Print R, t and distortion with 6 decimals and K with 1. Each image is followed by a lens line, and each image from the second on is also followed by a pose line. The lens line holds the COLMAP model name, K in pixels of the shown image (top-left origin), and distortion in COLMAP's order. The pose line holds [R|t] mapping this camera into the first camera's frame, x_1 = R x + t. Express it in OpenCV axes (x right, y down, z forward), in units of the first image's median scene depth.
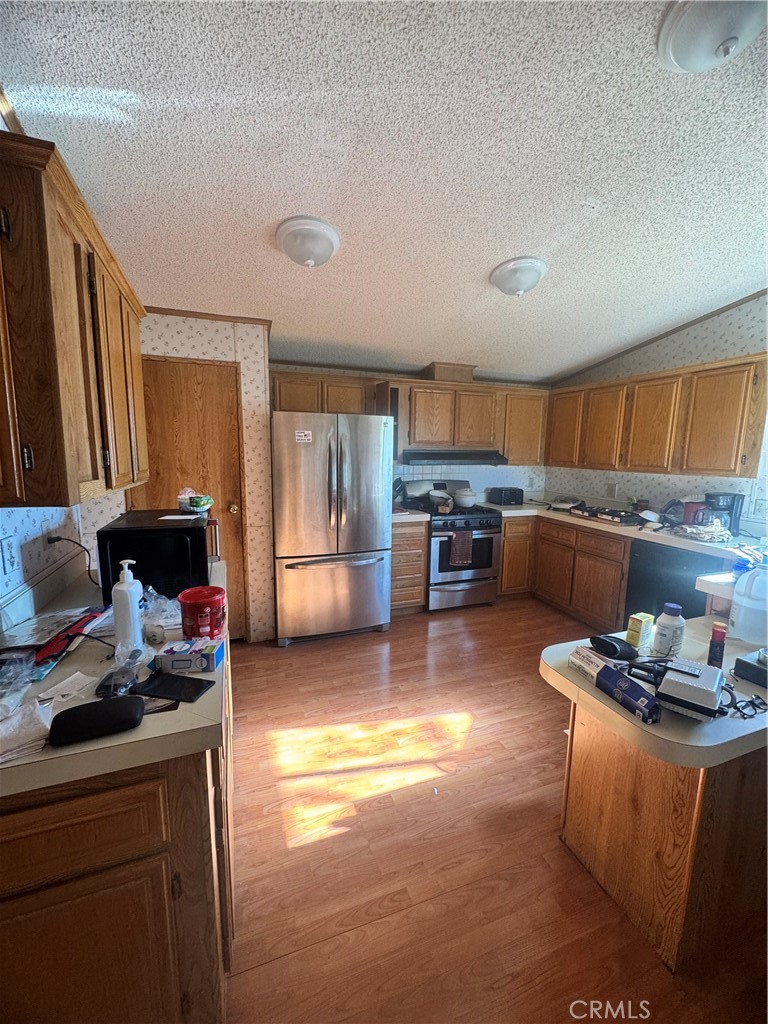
lens RADIAL K [[409.8, 0, 384.0], [0, 409.8, 512.0], [0, 0, 1]] dist [-0.003053, 0.000352]
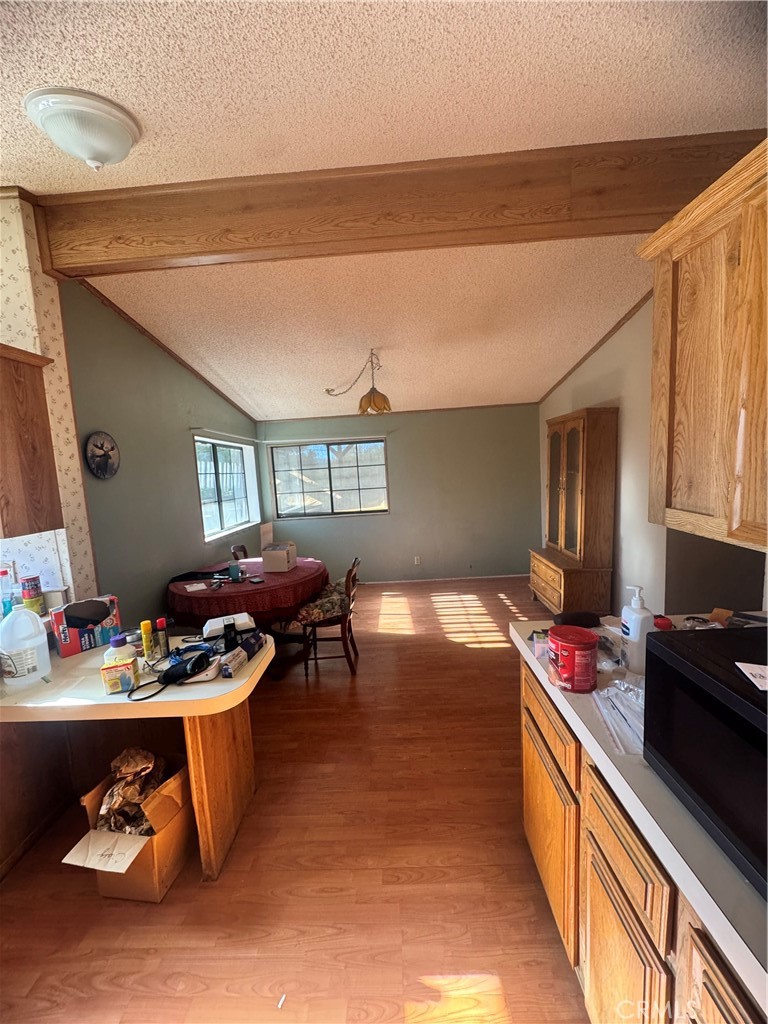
lens RADIAL K [[409.8, 0, 384.0], [0, 409.8, 512.0], [0, 0, 1]] dist [-0.003053, 0.000352]
pose [[-0.926629, -0.009296, 0.375862, -0.217572], [0.094170, 0.962090, 0.255957, -0.191364], [-0.363993, 0.272572, -0.890625, 1.058379]]
